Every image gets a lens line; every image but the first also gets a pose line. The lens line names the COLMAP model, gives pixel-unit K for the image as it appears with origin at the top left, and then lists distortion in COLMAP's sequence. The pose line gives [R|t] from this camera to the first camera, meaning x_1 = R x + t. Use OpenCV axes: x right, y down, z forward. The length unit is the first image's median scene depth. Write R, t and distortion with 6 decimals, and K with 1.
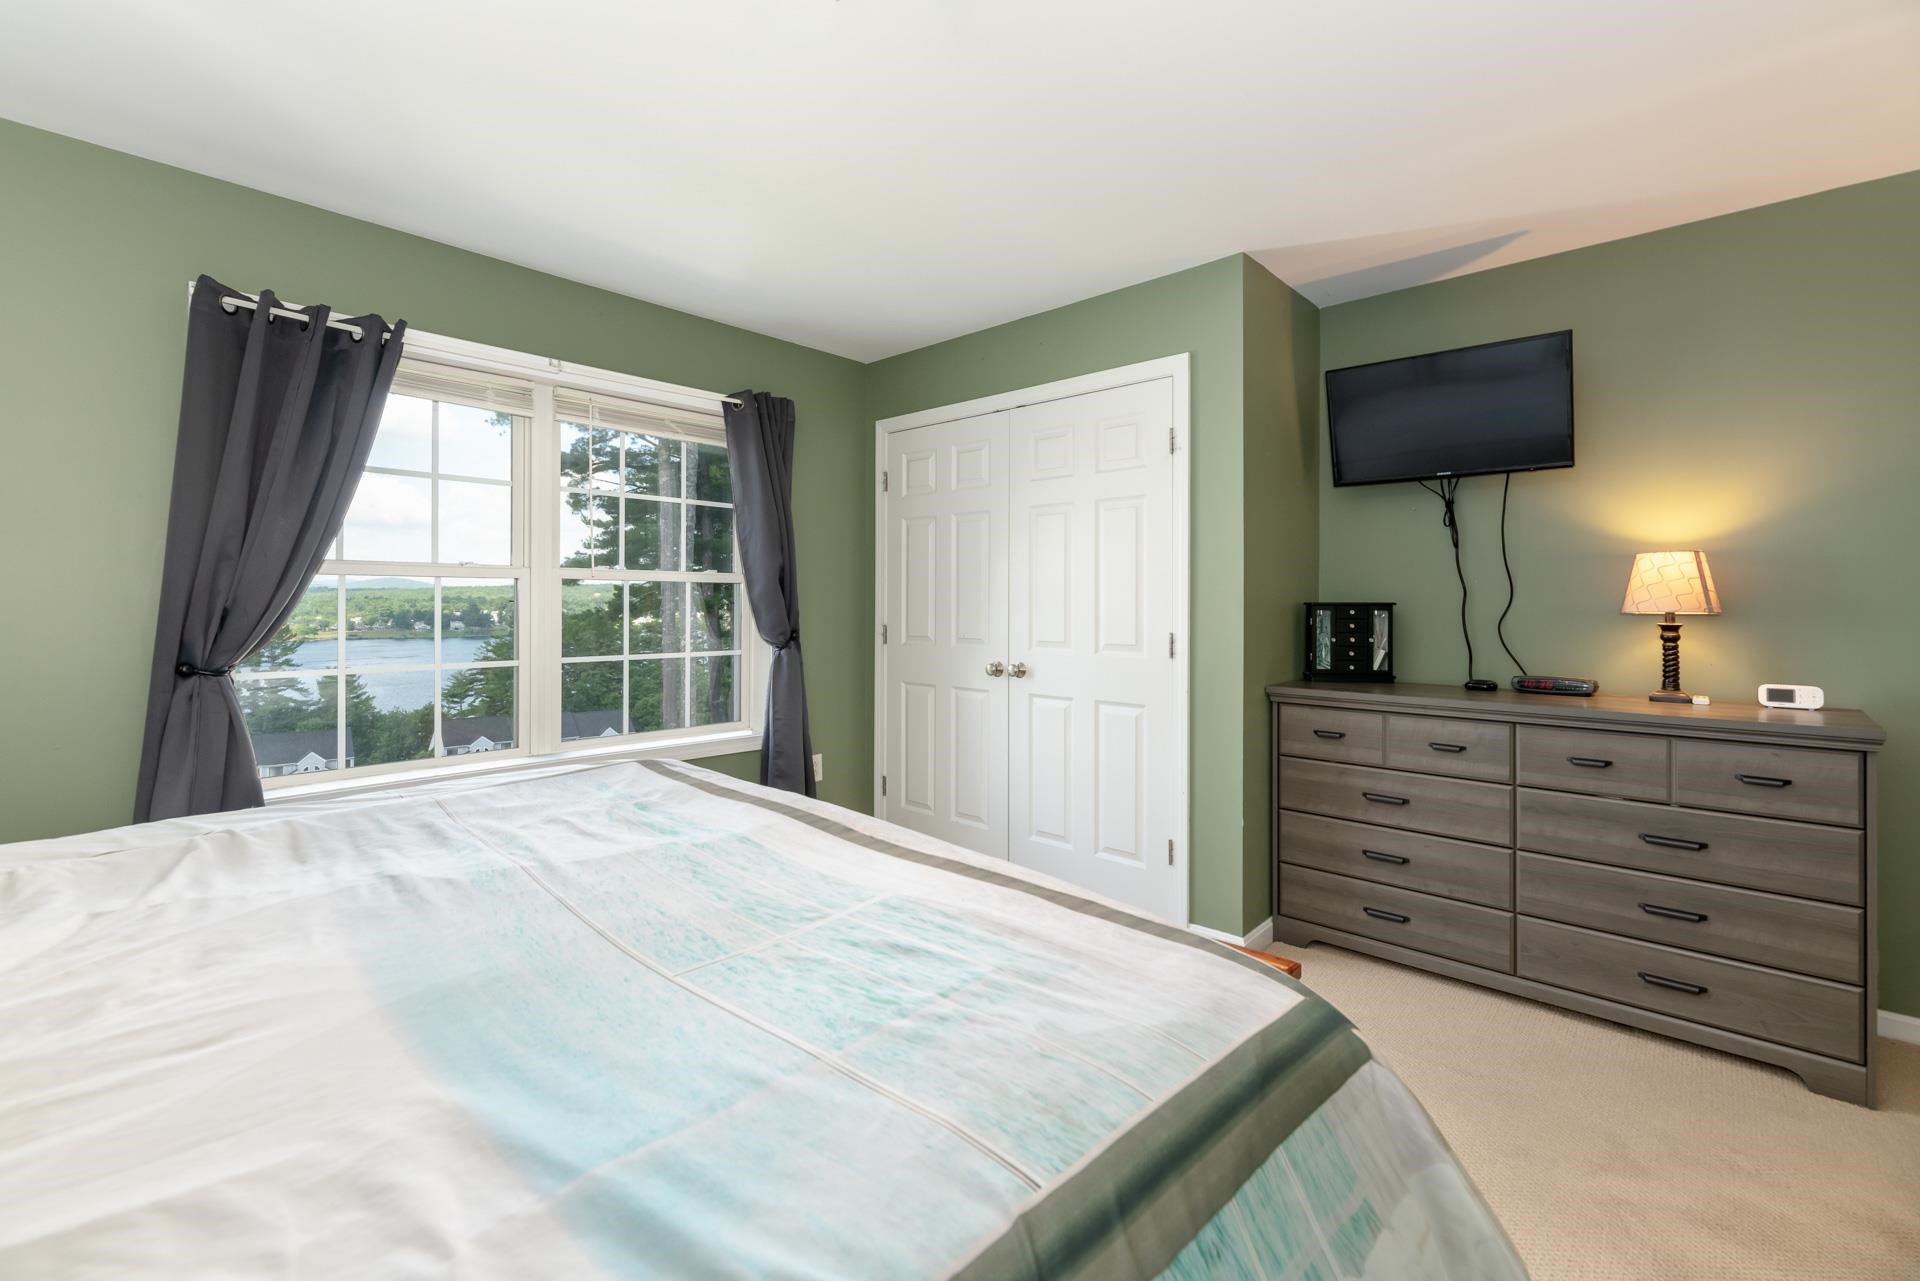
lens RADIAL K [[850.7, 0, 927.6], [0, 850.7, 605.9], [0, 0, 1]] dist [-0.004789, 0.001005]
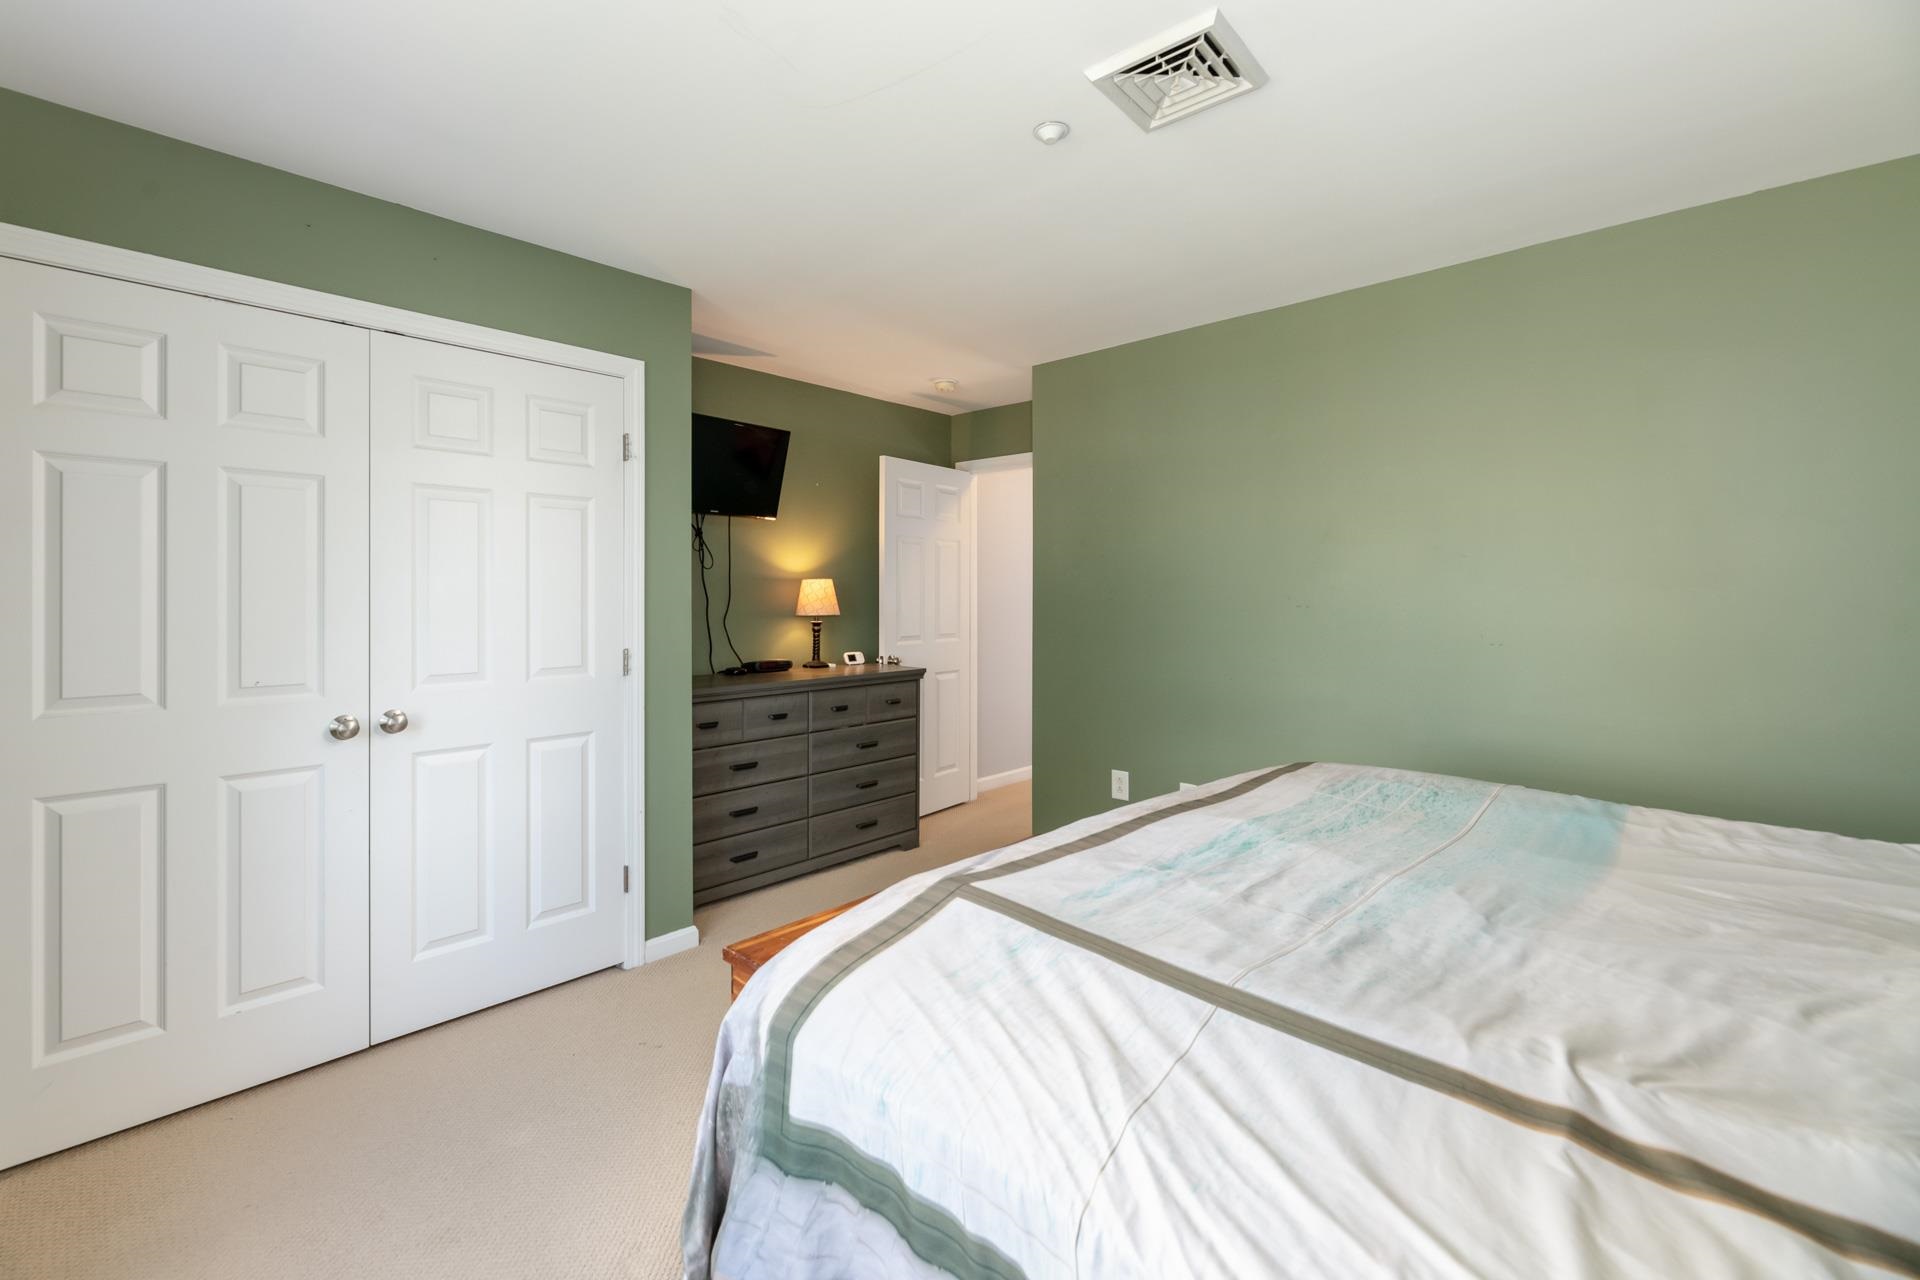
lens RADIAL K [[850.7, 0, 906.8], [0, 850.7, 595.7], [0, 0, 1]] dist [-0.004789, 0.001005]
pose [[-0.021119, -0.003563, 0.999771, -0.771137], [0.003707, 0.999986, 0.003642, -0.034219], [-0.999770, 0.003783, -0.021106, 0.811257]]
